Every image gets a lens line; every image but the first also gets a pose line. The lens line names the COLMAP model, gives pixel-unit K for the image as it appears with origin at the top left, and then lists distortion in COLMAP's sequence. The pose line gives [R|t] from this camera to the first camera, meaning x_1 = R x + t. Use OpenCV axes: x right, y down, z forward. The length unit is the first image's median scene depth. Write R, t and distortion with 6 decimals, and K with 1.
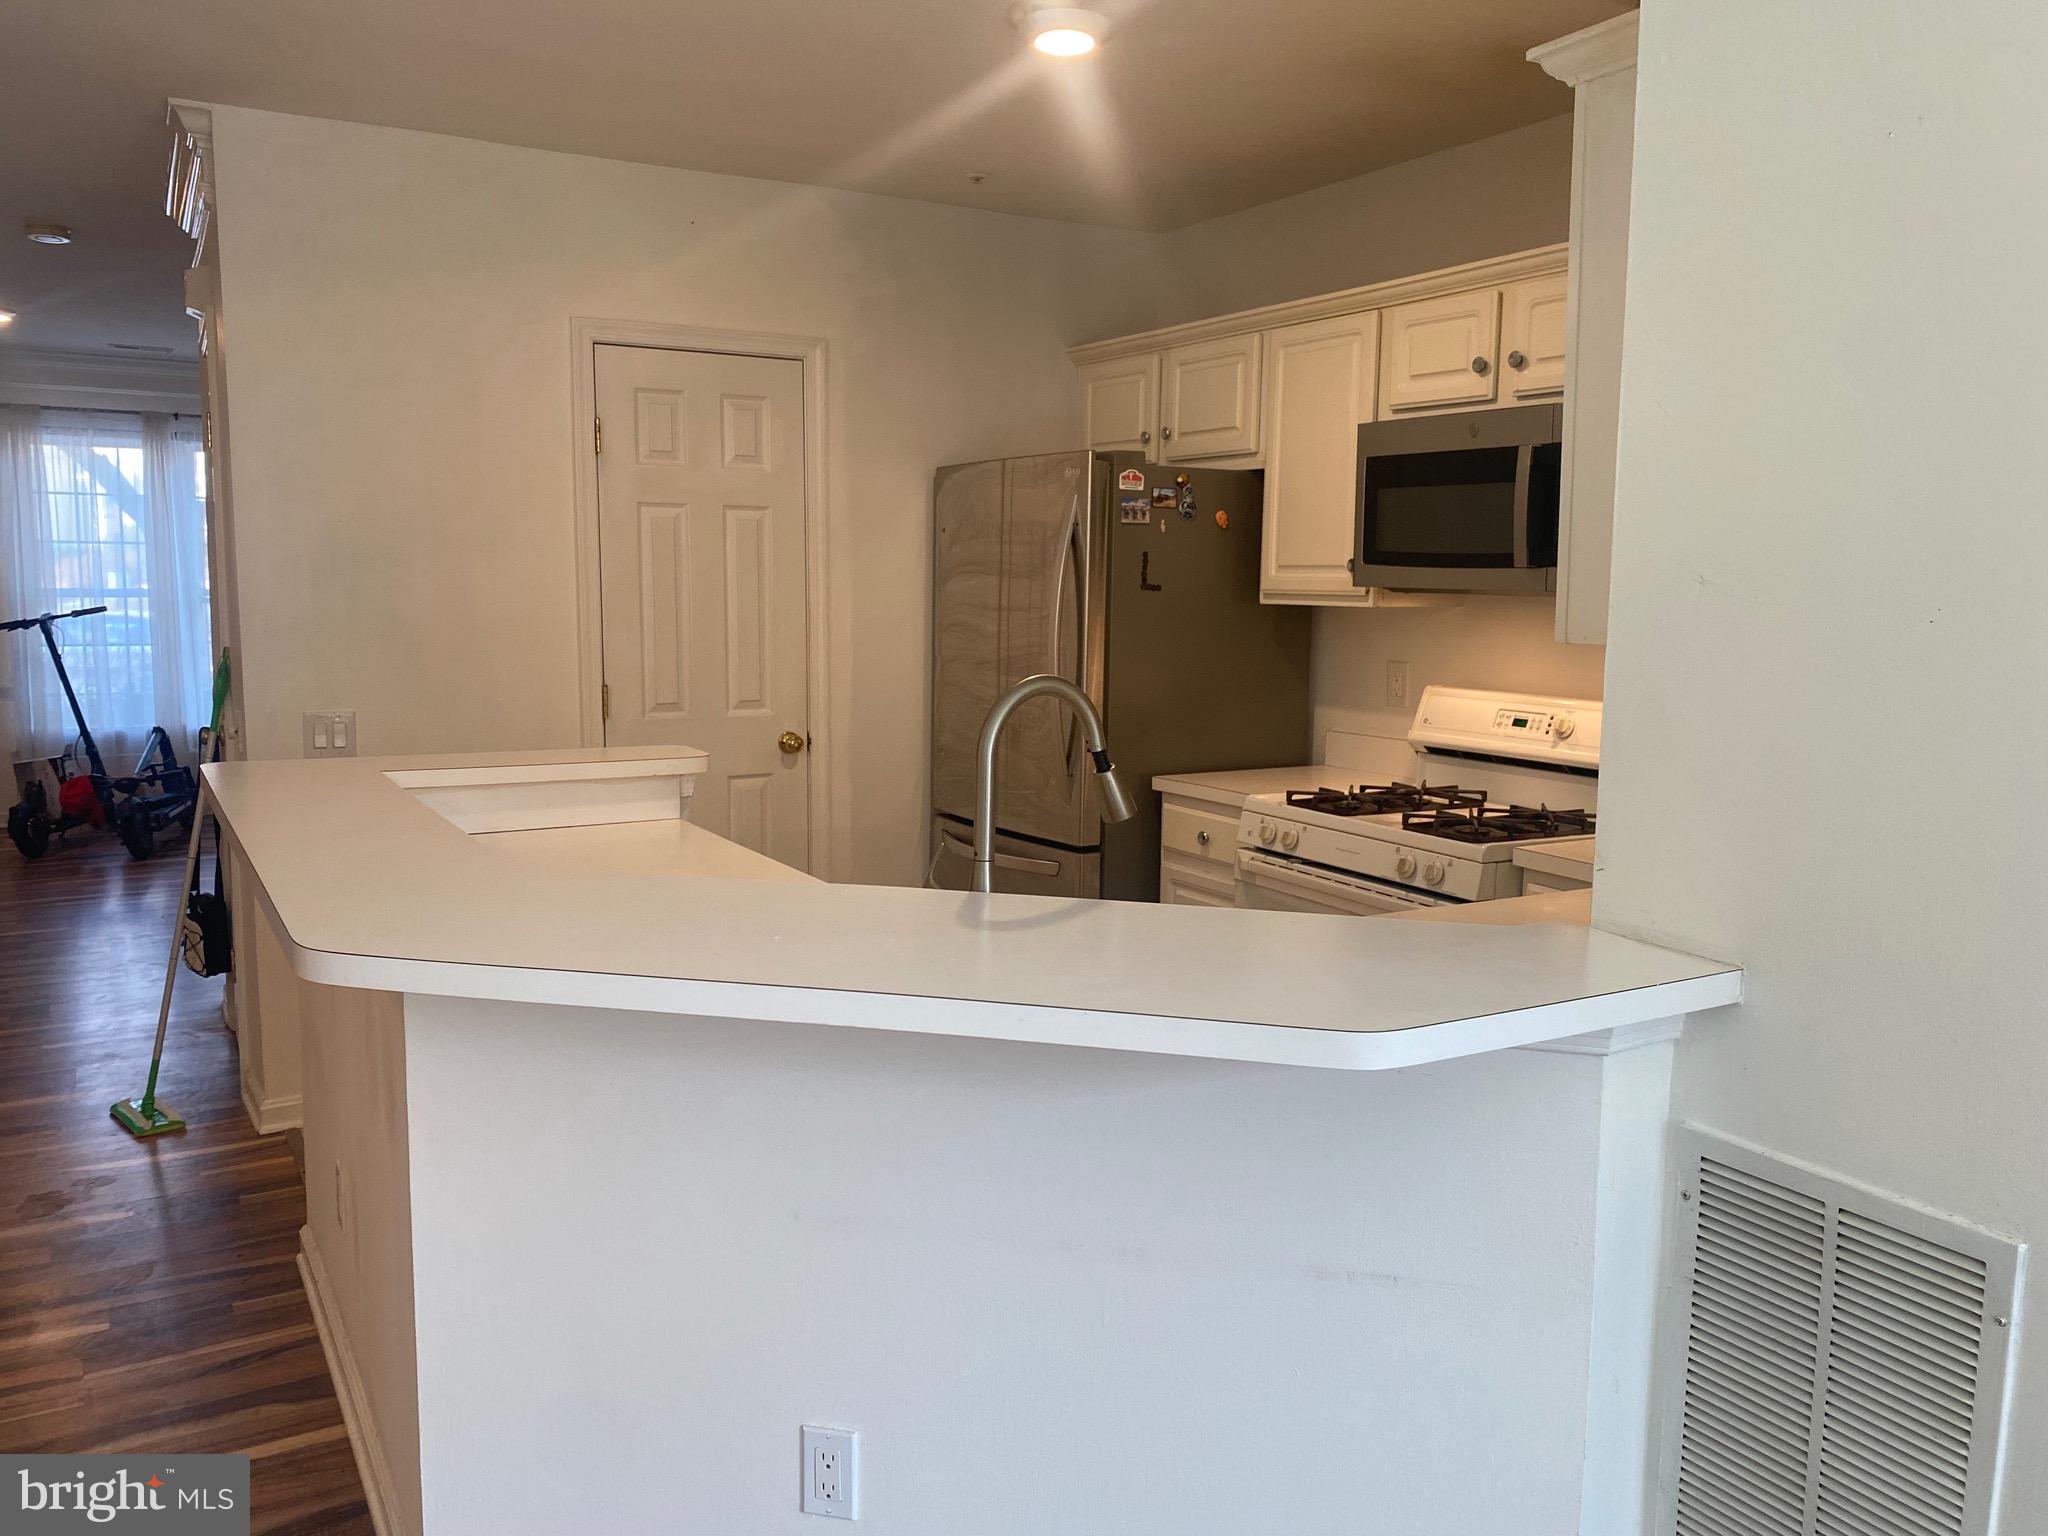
lens RADIAL K [[1558.6, 0, 1016.5], [0, 1558.6, 772.1], [0, 0, 1]] dist [0.041867, -0.051415]
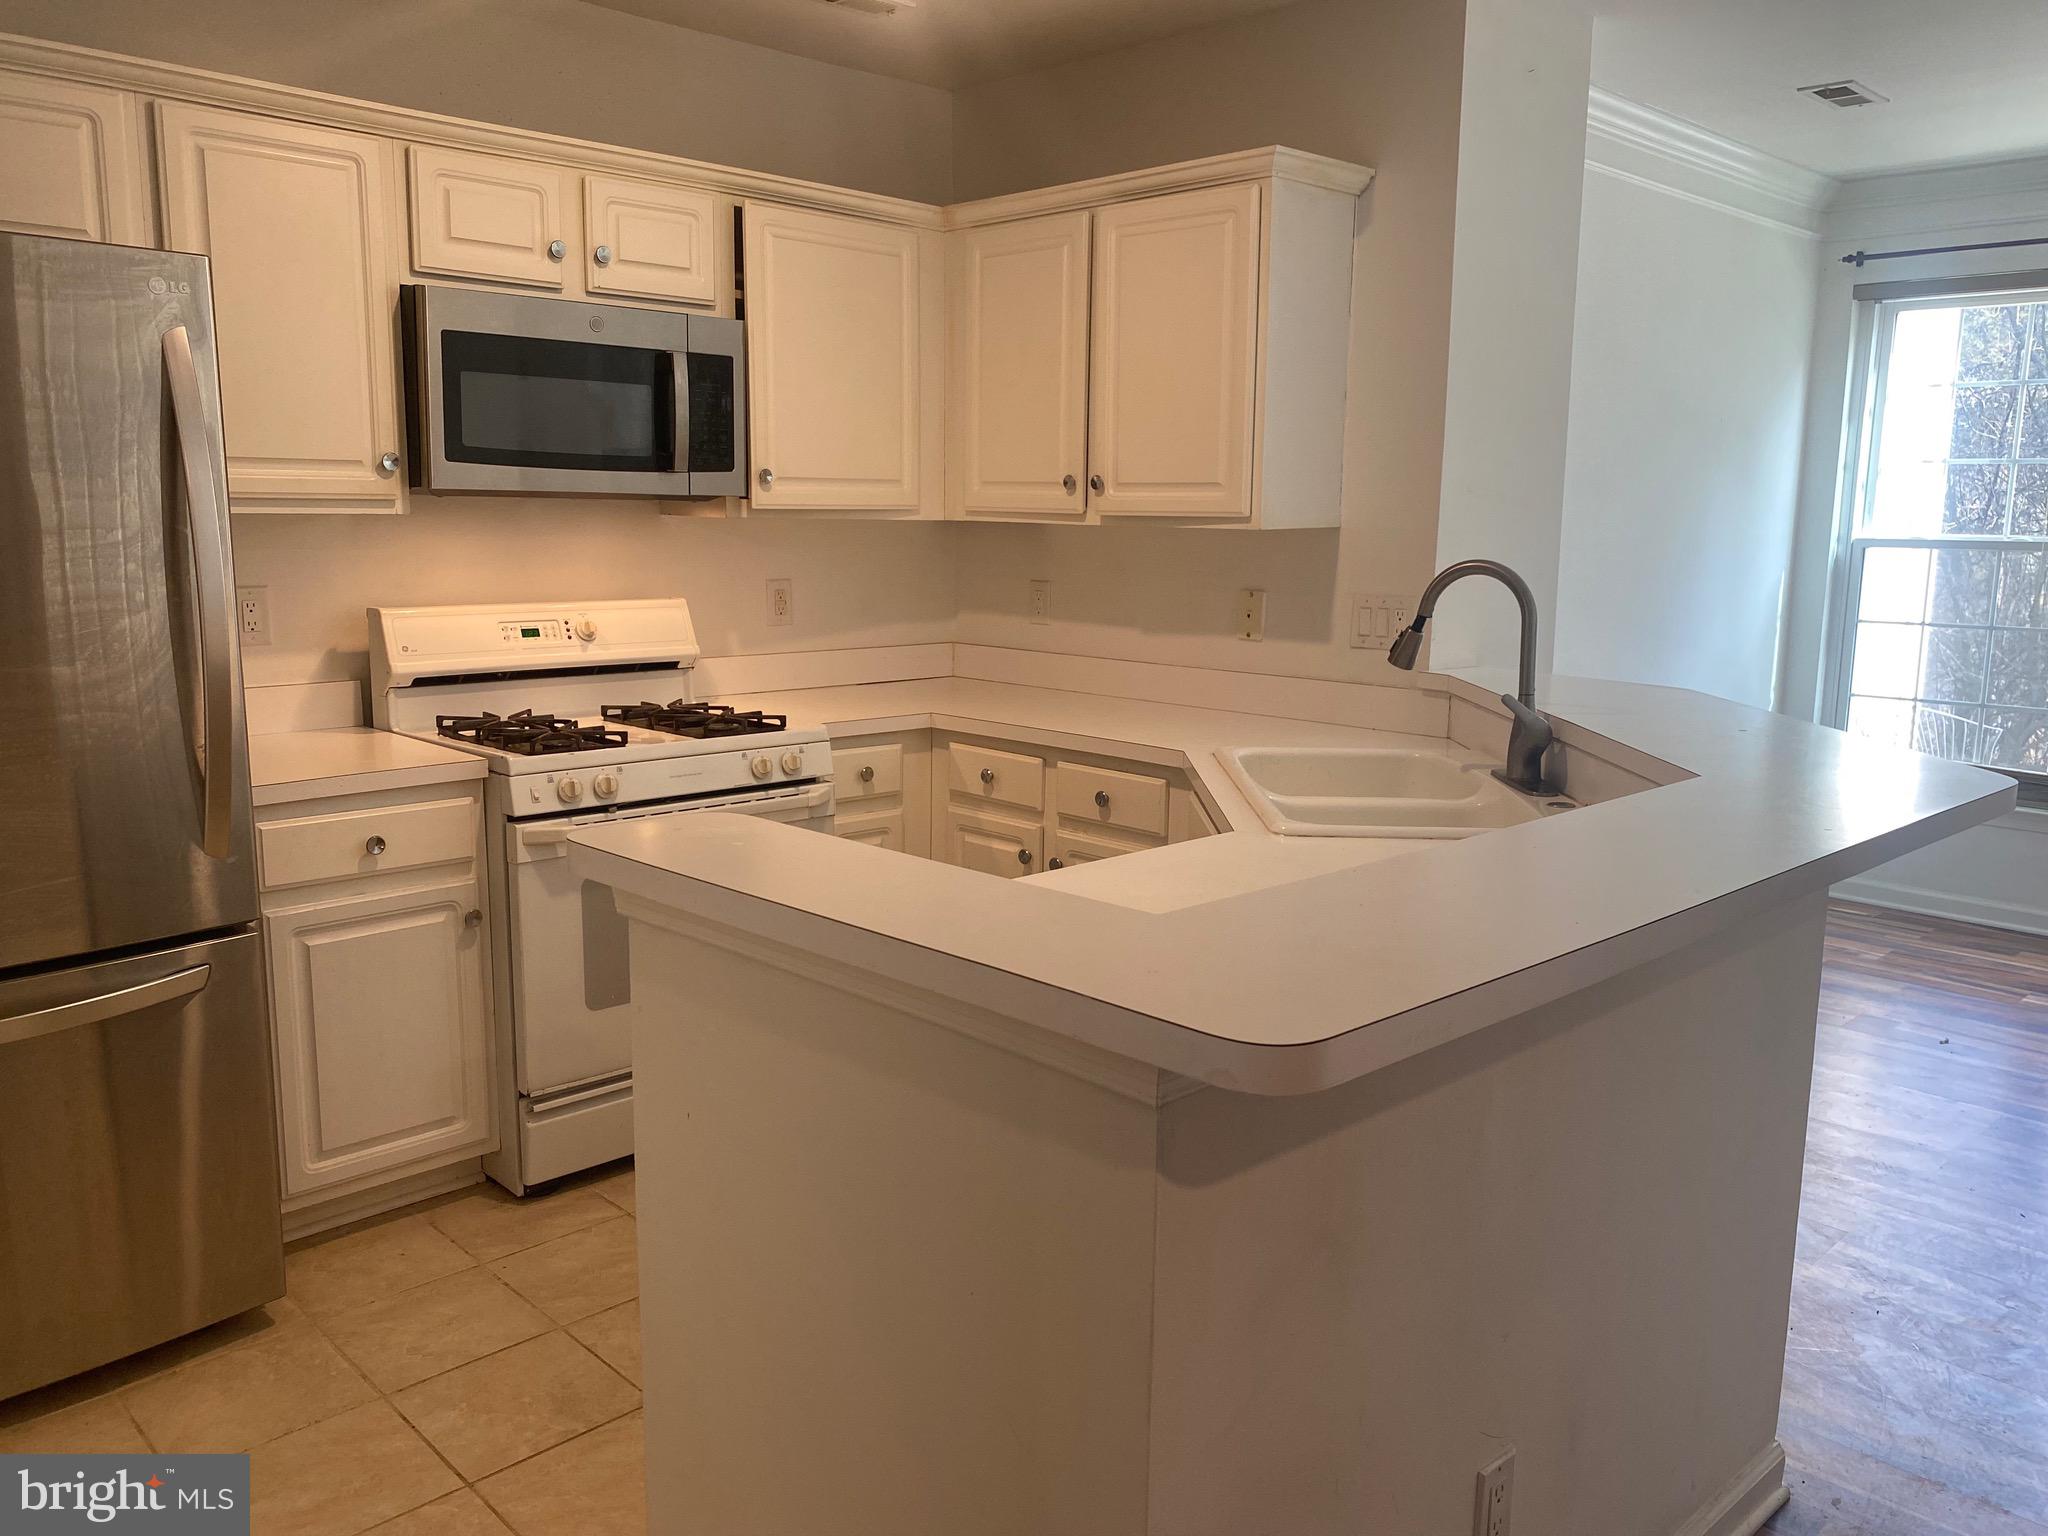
lens RADIAL K [[1558.6, 0, 1023.0], [0, 1558.6, 765.2], [0, 0, 1]] dist [0.041867, -0.051415]
pose [[-0.225742, -0.171676, 0.958941, -0.678051], [0.110718, 0.973451, 0.200338, -0.111641], [-0.967875, 0.151396, -0.200741, 0.918225]]
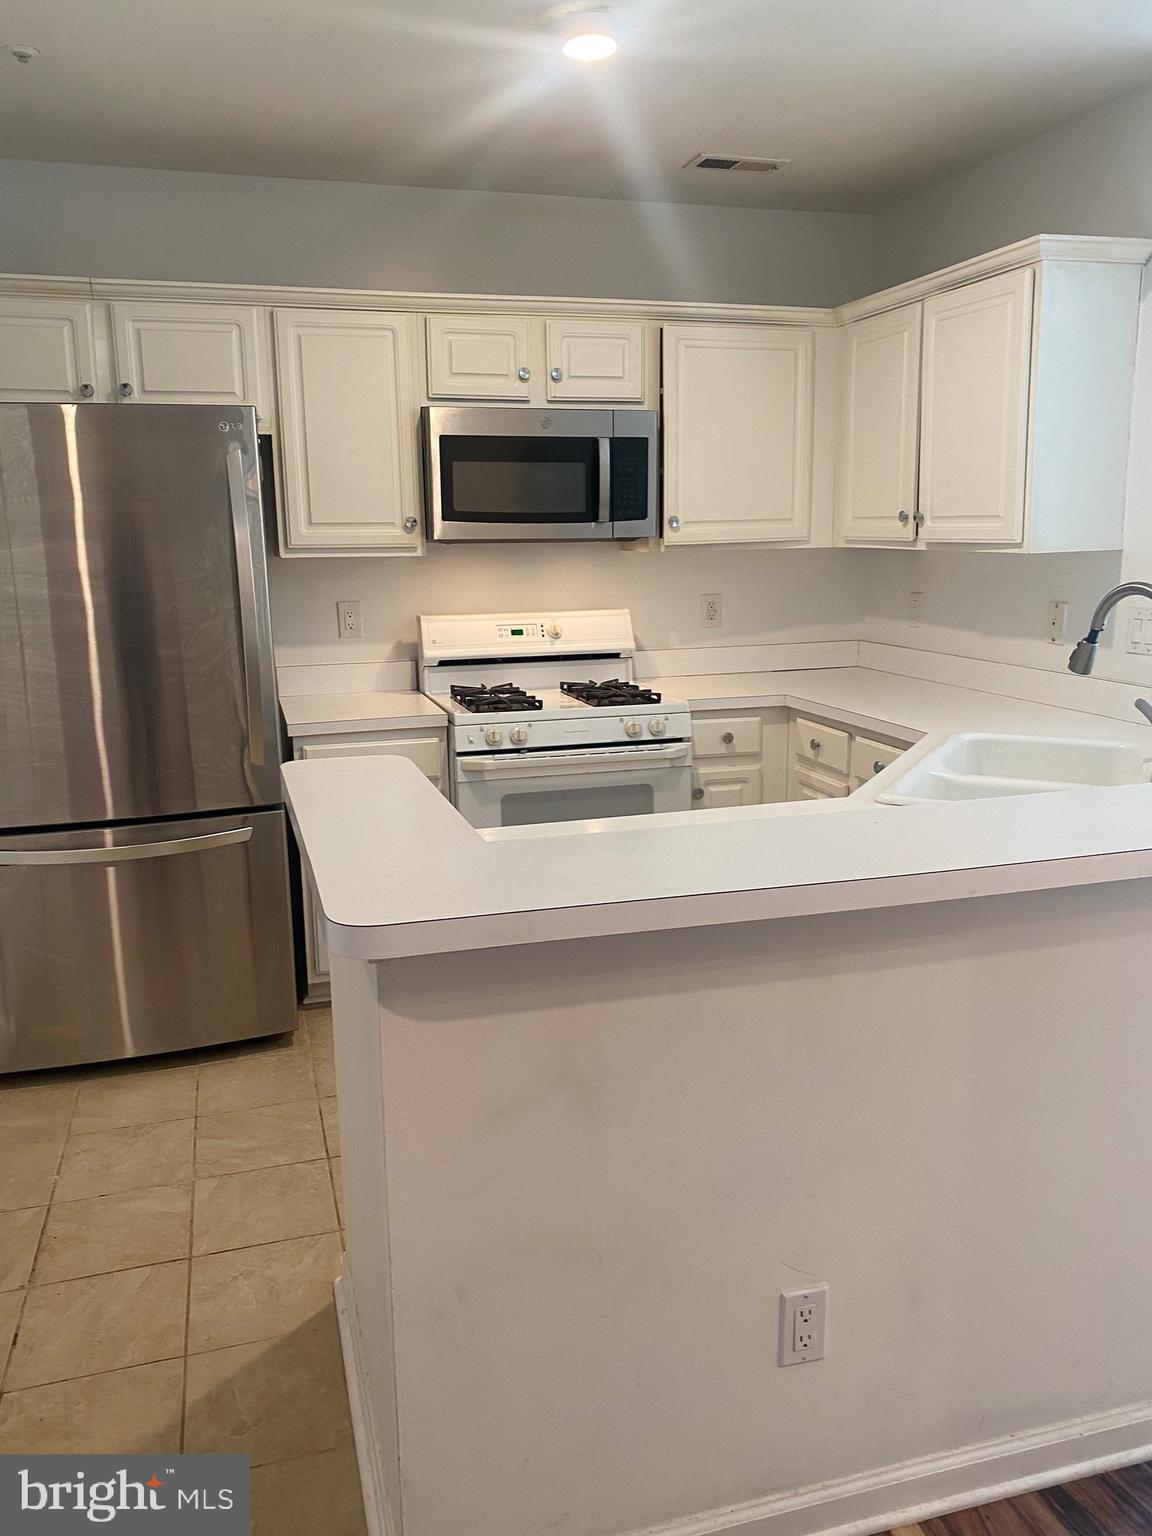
lens RADIAL K [[1169.0, 0, 572.9], [0, 1169.0, 763.7], [0, 0, 1]] dist [0.041867, -0.051415]
pose [[0.244062, -0.203830, 0.948097, -0.711574], [0.142039, 0.974631, 0.172970, -0.092775], [-0.959301, 0.092451, 0.266822, 0.679328]]
